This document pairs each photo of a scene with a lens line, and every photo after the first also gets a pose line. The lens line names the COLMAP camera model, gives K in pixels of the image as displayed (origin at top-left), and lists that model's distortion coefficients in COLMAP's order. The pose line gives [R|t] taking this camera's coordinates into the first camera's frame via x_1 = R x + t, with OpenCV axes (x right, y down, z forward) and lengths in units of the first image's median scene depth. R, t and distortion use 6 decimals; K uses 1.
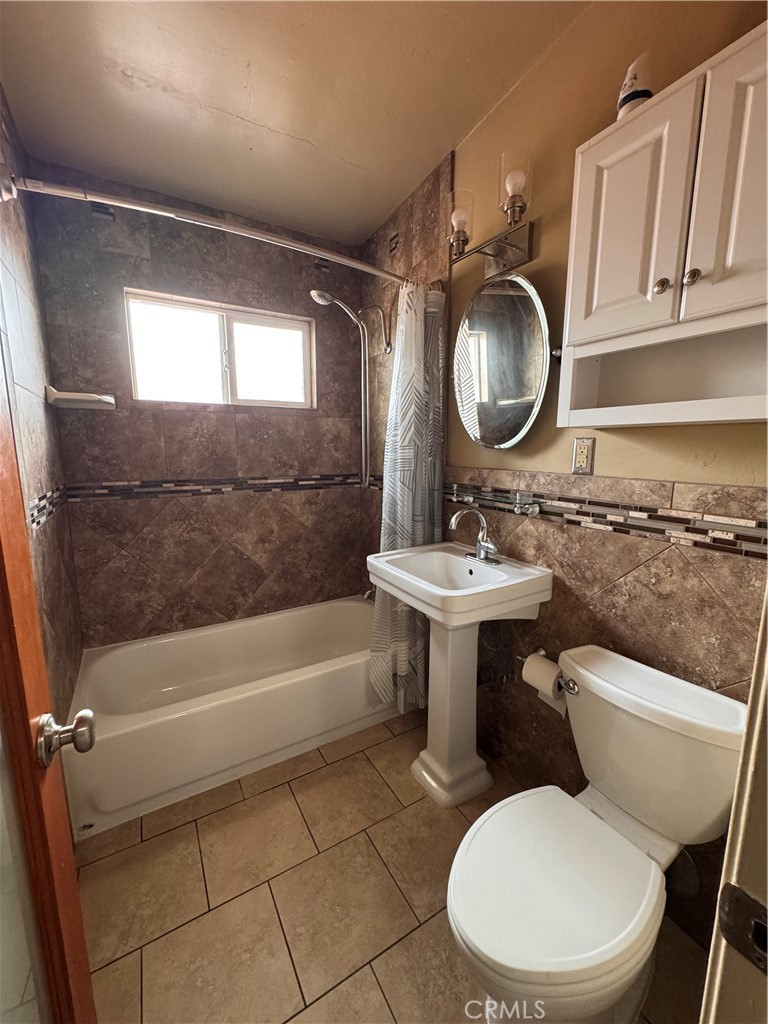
lens RADIAL K [[407.6, 0, 382.7], [0, 407.6, 511.0], [0, 0, 1]] dist [-0.002510, 0.000652]
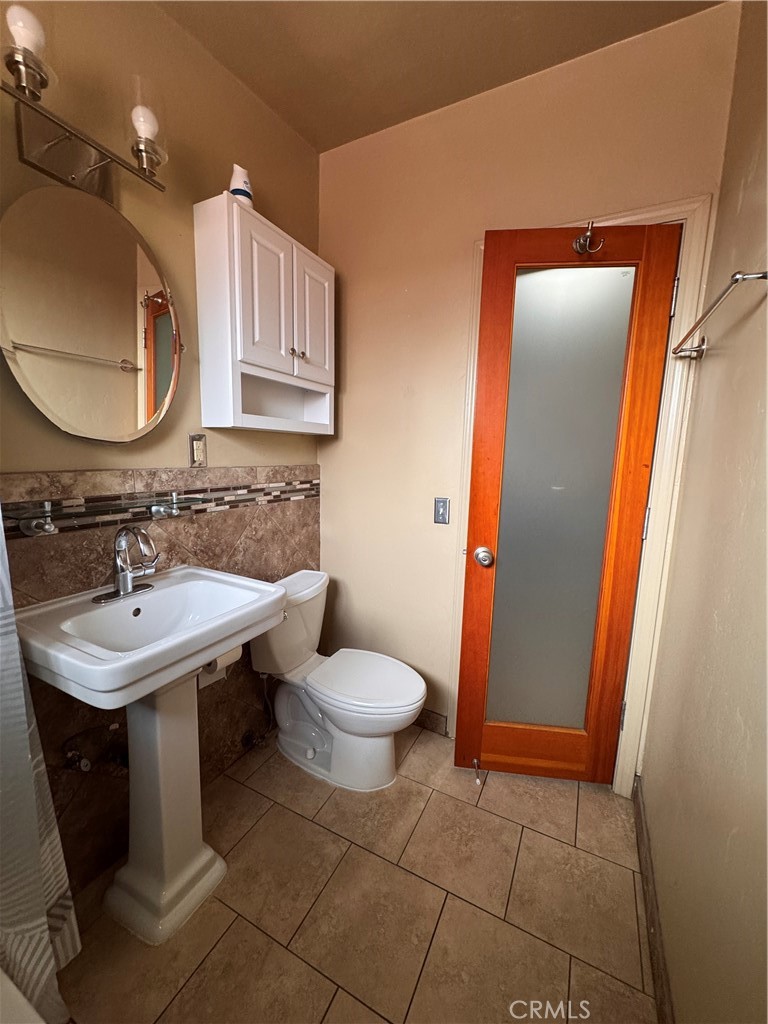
lens RADIAL K [[407.6, 0, 383.6], [0, 407.6, 511.9], [0, 0, 1]] dist [-0.002510, 0.000652]
pose [[-0.530041, -0.137086, 0.836818, -0.791885], [0.110785, 0.967193, 0.228616, -0.184800], [-0.840704, 0.213883, -0.497465, 1.253703]]
